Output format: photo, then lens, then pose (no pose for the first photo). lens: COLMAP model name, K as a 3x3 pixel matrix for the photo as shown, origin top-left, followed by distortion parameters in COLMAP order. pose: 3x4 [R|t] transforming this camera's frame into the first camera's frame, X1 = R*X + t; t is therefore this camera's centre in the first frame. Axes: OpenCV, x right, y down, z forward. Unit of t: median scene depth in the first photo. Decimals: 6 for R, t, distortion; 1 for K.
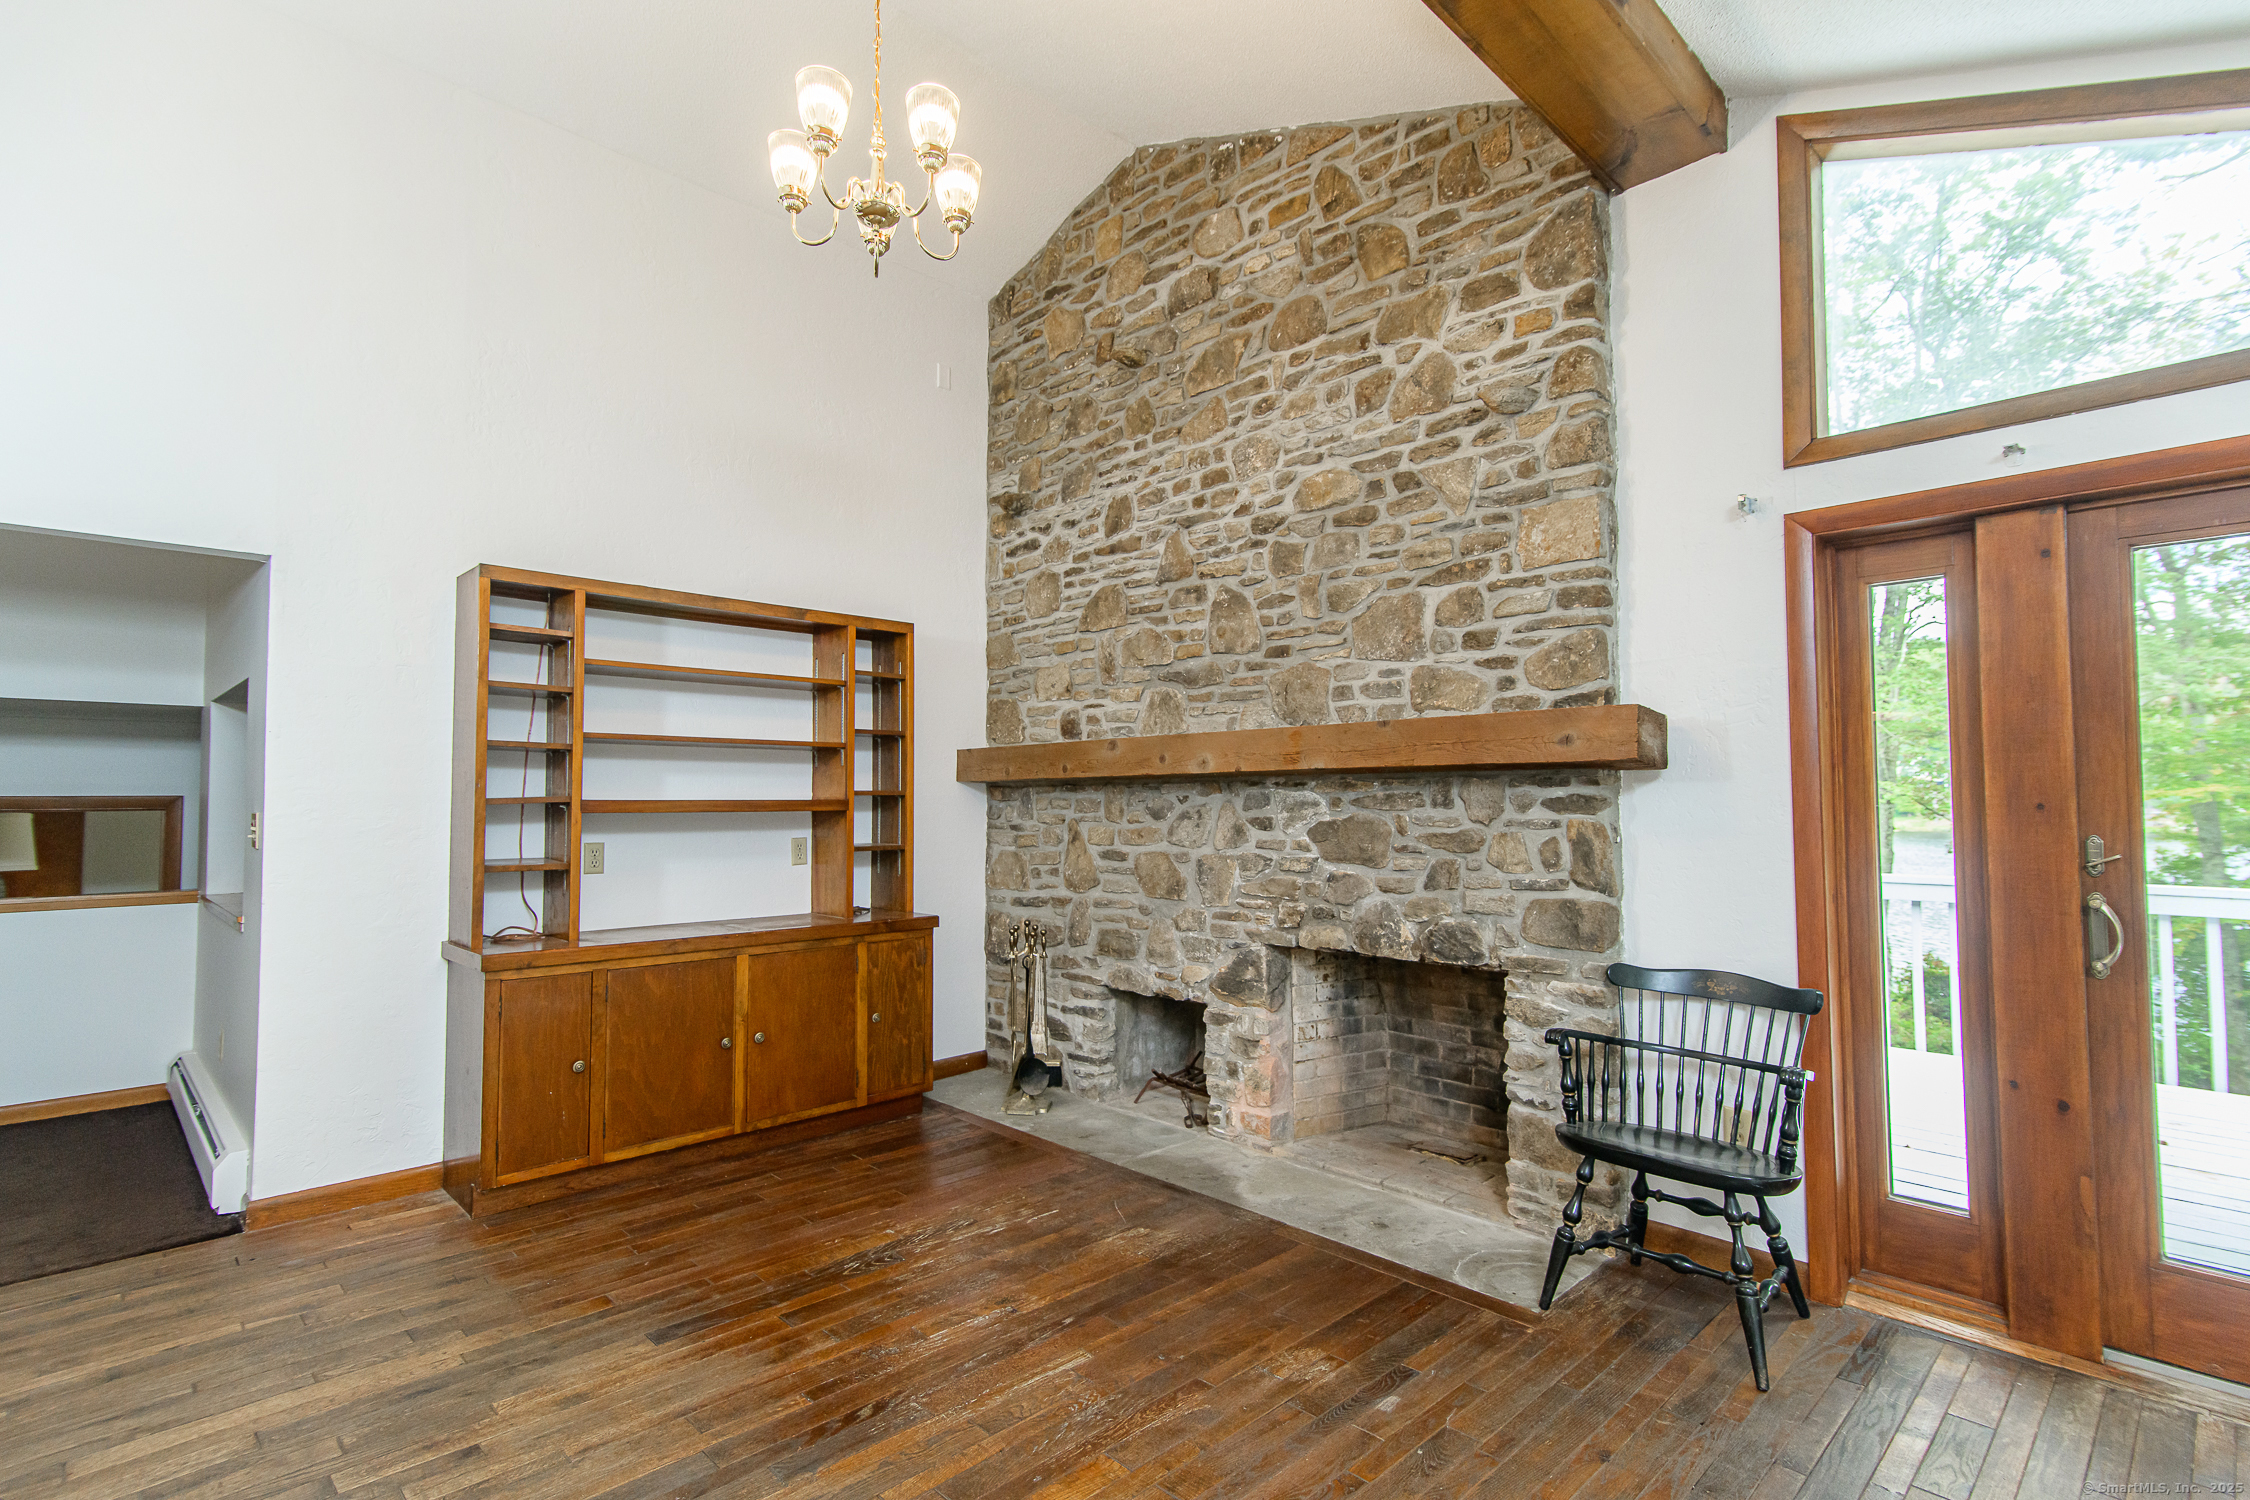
lens RADIAL K [[1077.2, 0, 1128.1], [0, 1077.2, 760.7], [0, 0, 1]] dist [0.015512, 0.000262]
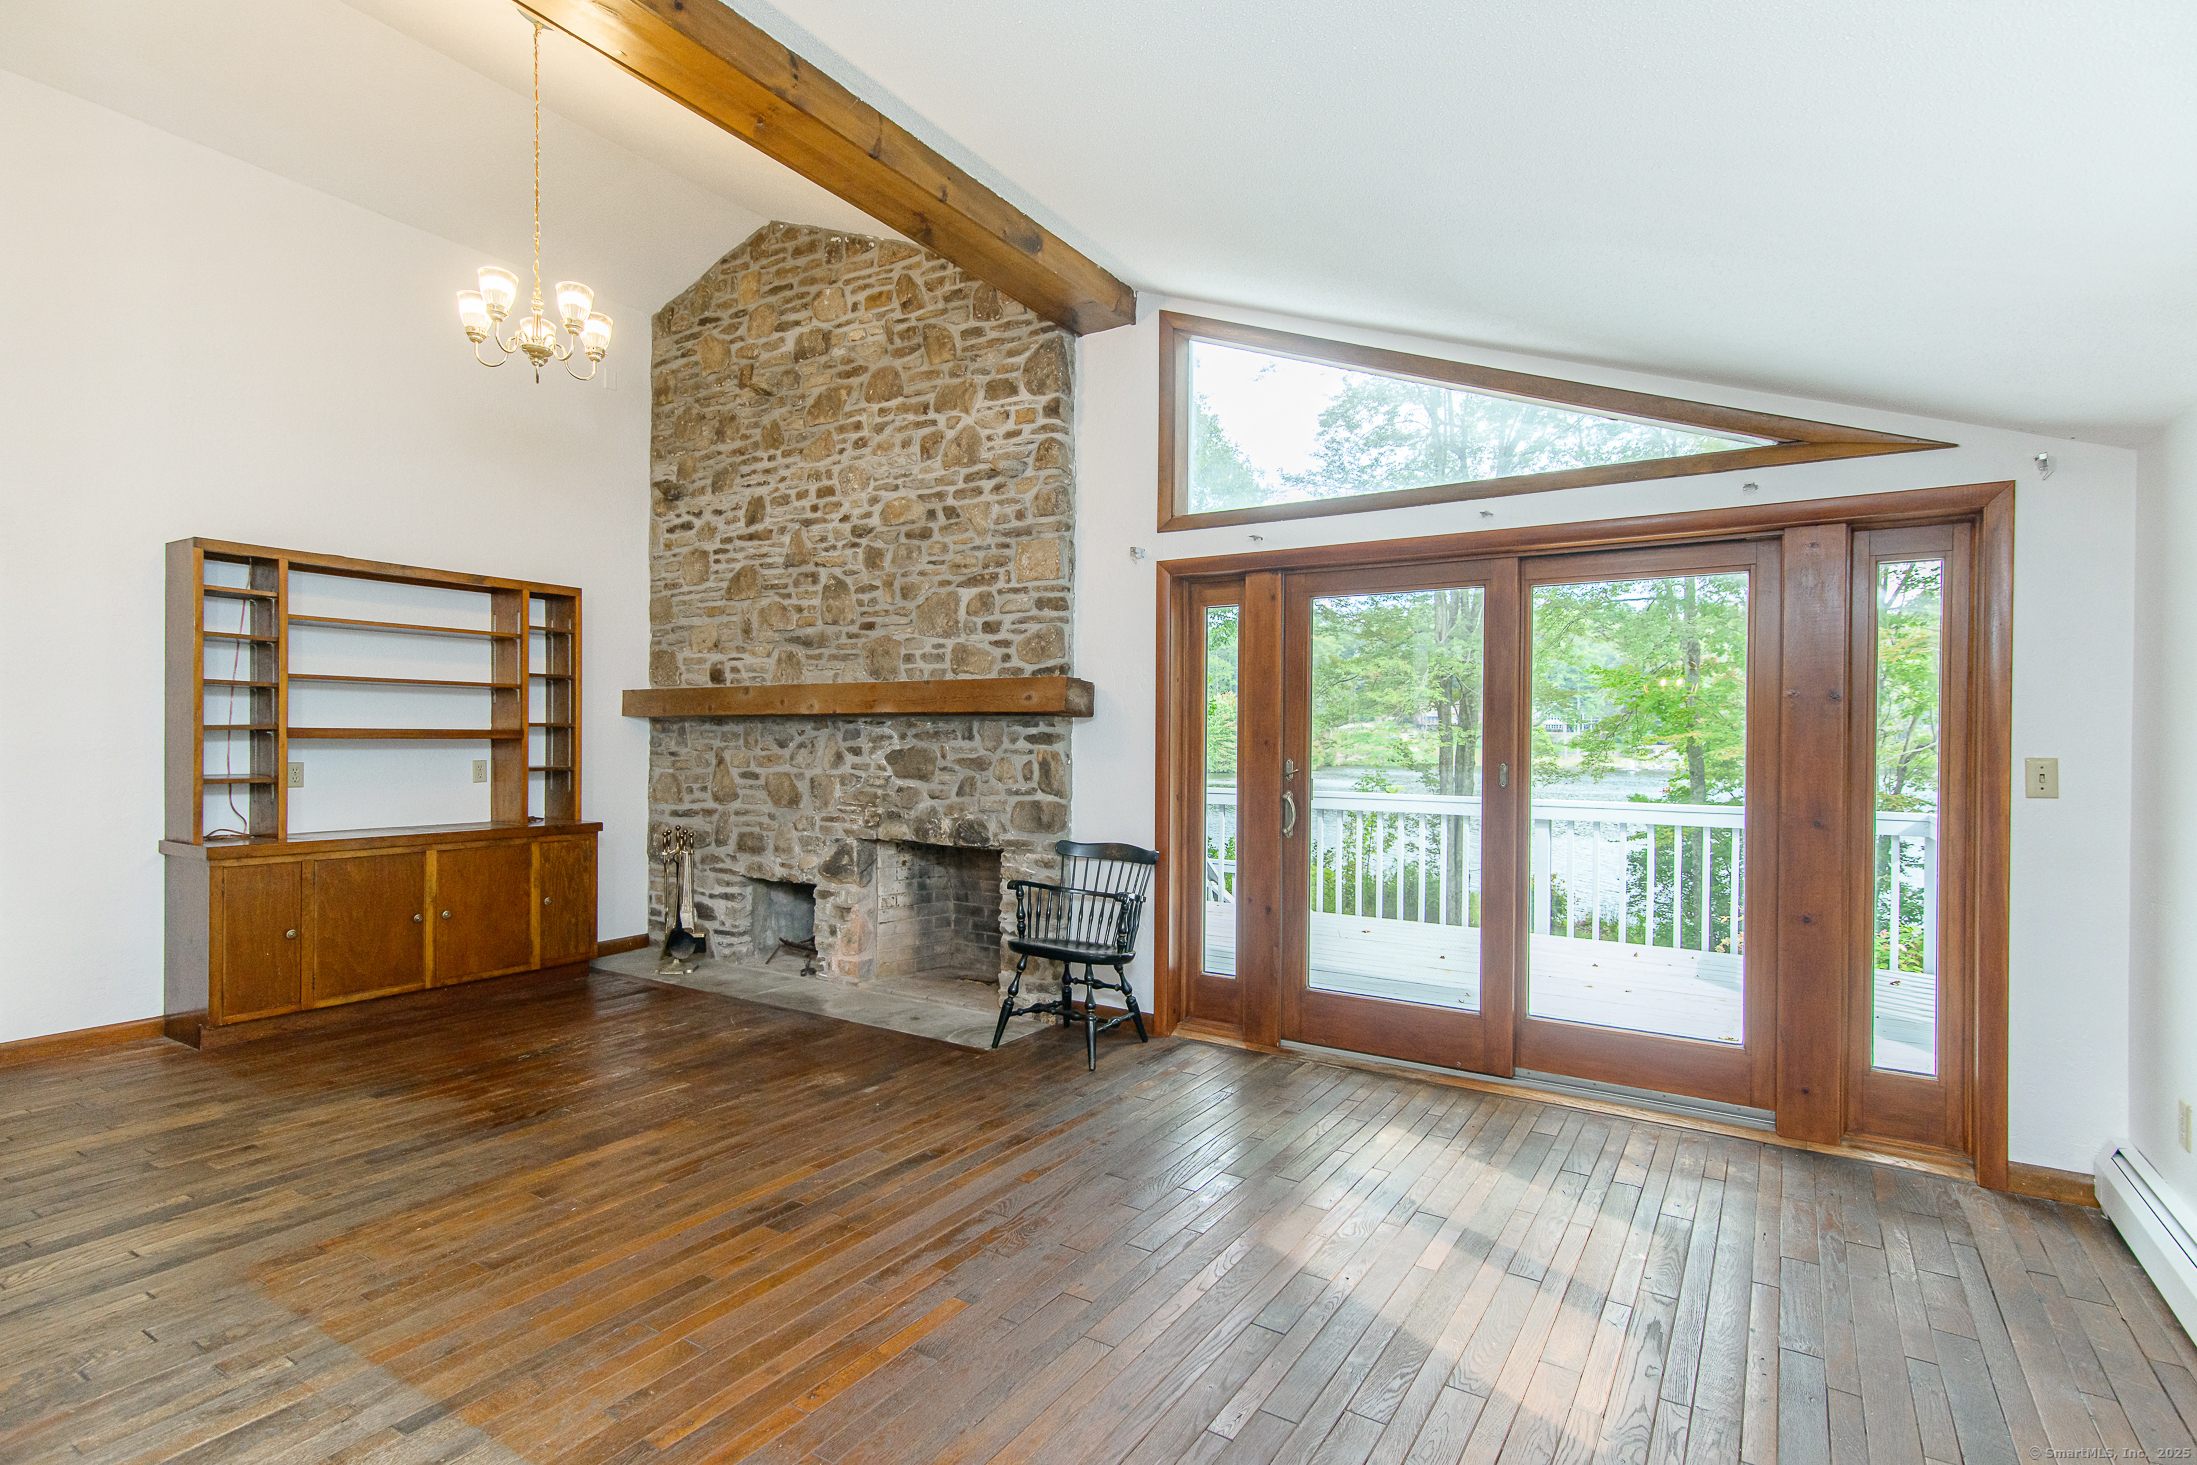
lens RADIAL K [[1074.2, 0, 1102.5], [0, 1074.2, 744.8], [0, 0, 1]] dist [0.015739, -0.000291]
pose [[0.973267, 0.009311, 0.229488, 0.115489], [-0.019835, 0.998852, 0.043596, -0.015274], [-0.228818, -0.046982, 0.972335, -0.400247]]
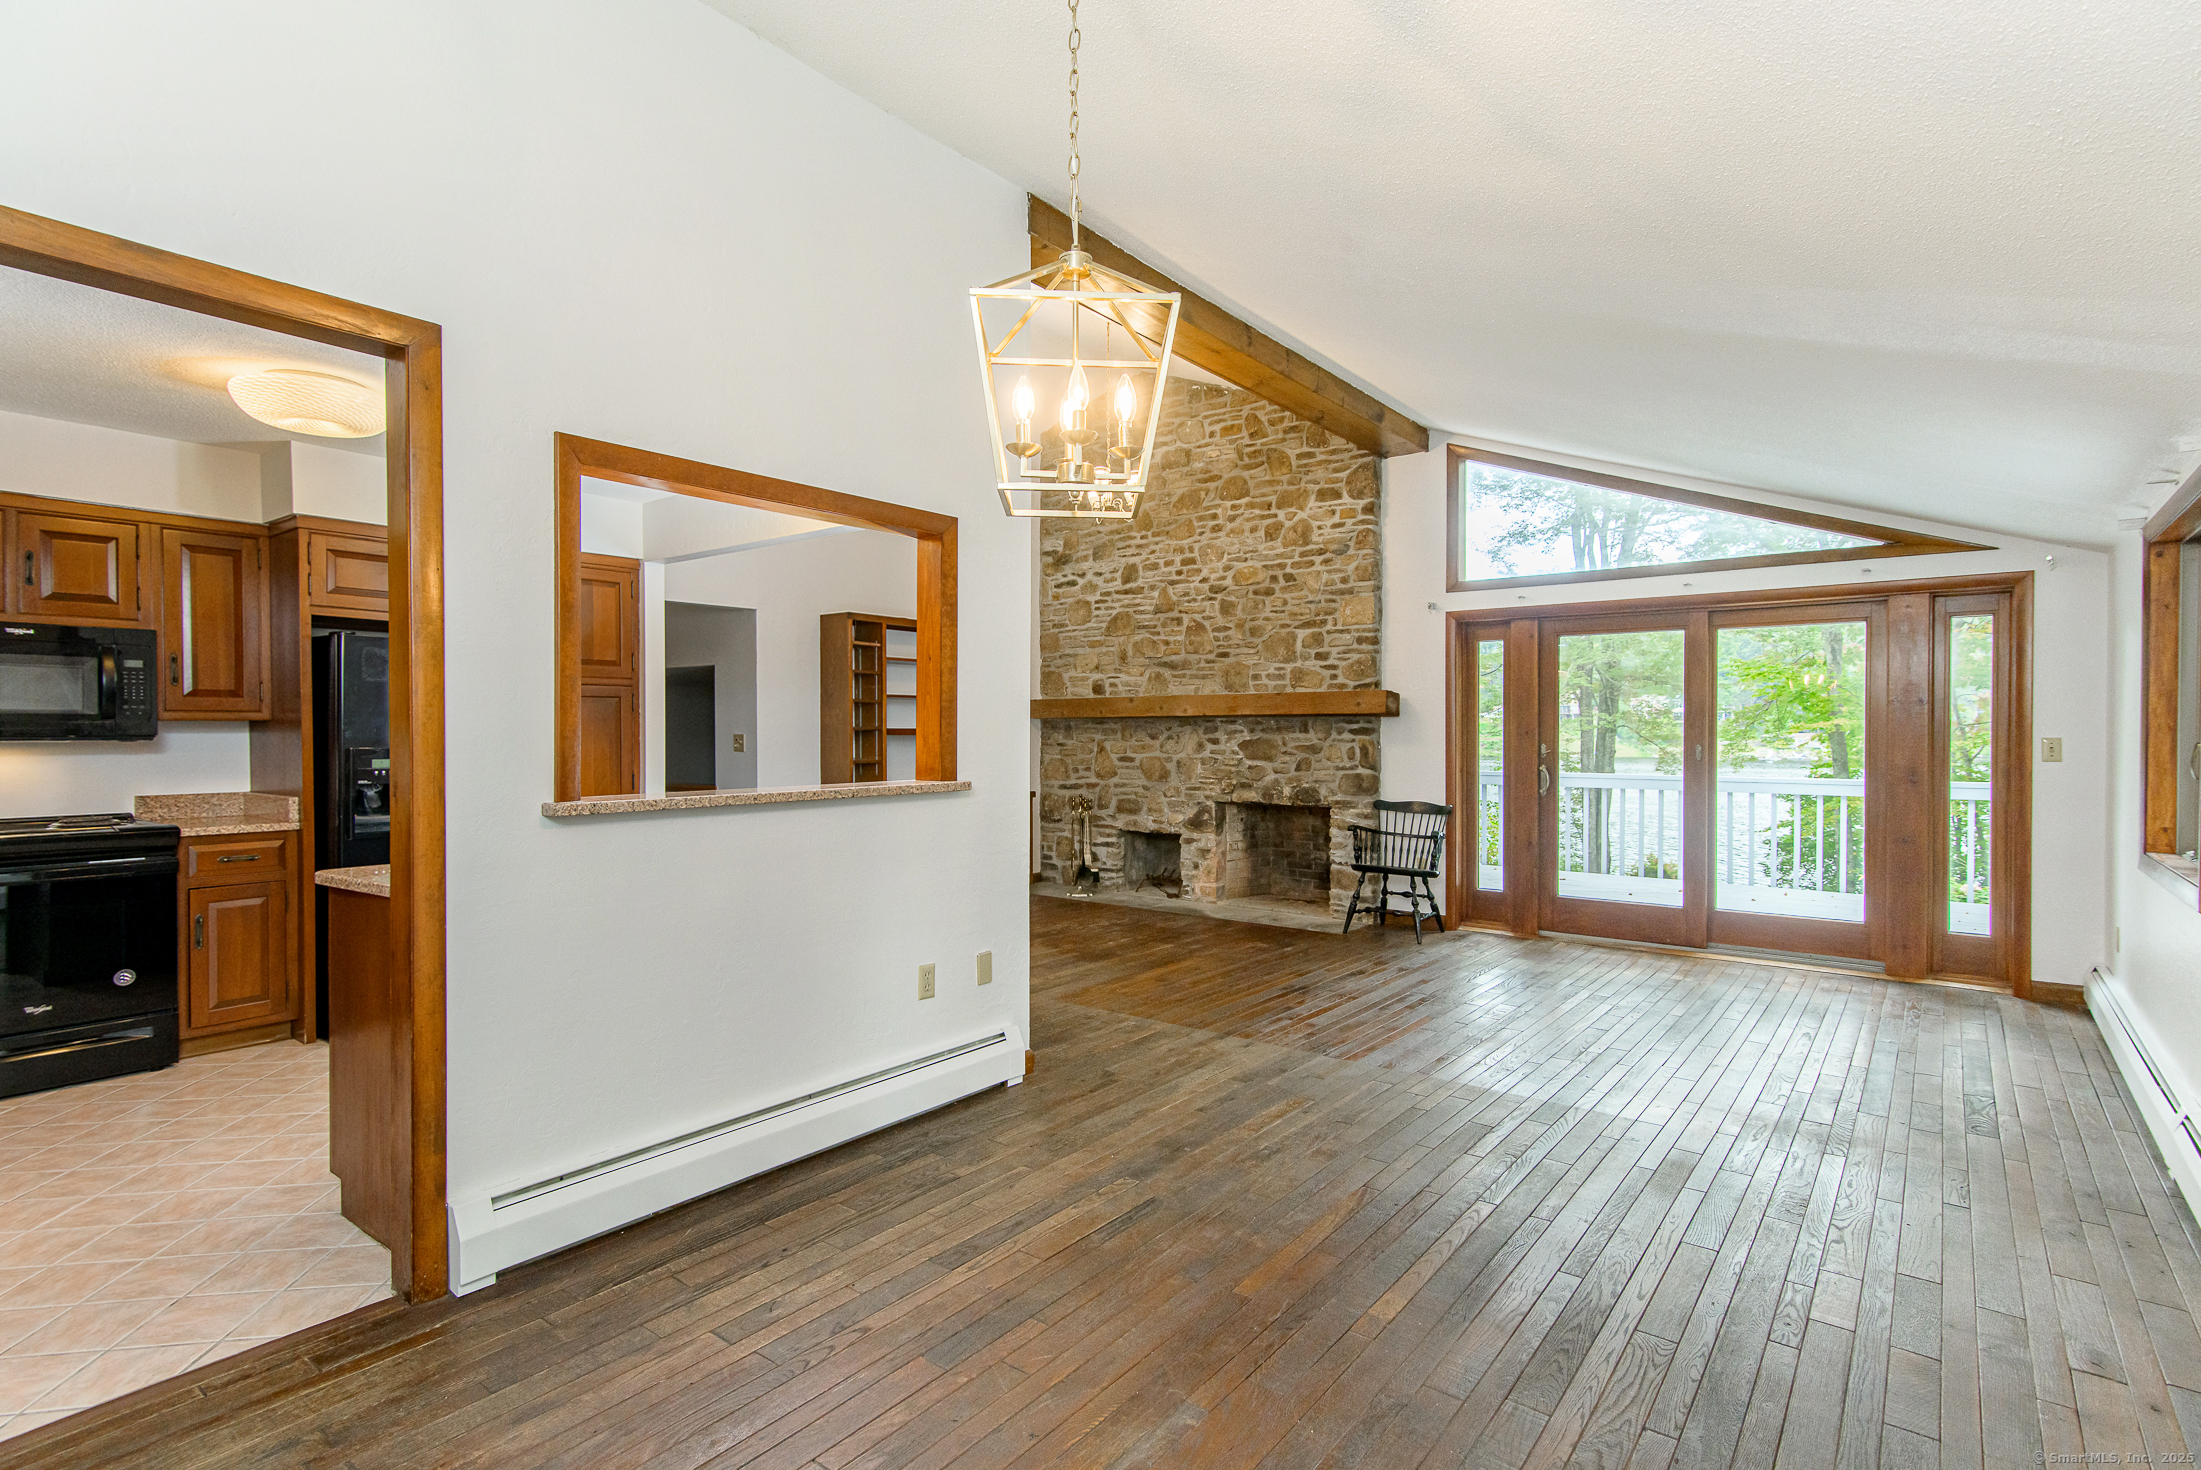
lens RADIAL K [[1072.4, 0, 1102.6], [0, 1072.4, 742.6], [0, 0, 1]] dist [0.015107, 0.000154]
pose [[0.990935, 0.001159, 0.134336, -0.340566], [-0.007765, 0.998785, 0.048660, -0.033393], [-0.134116, -0.049262, 0.989740, -0.920789]]
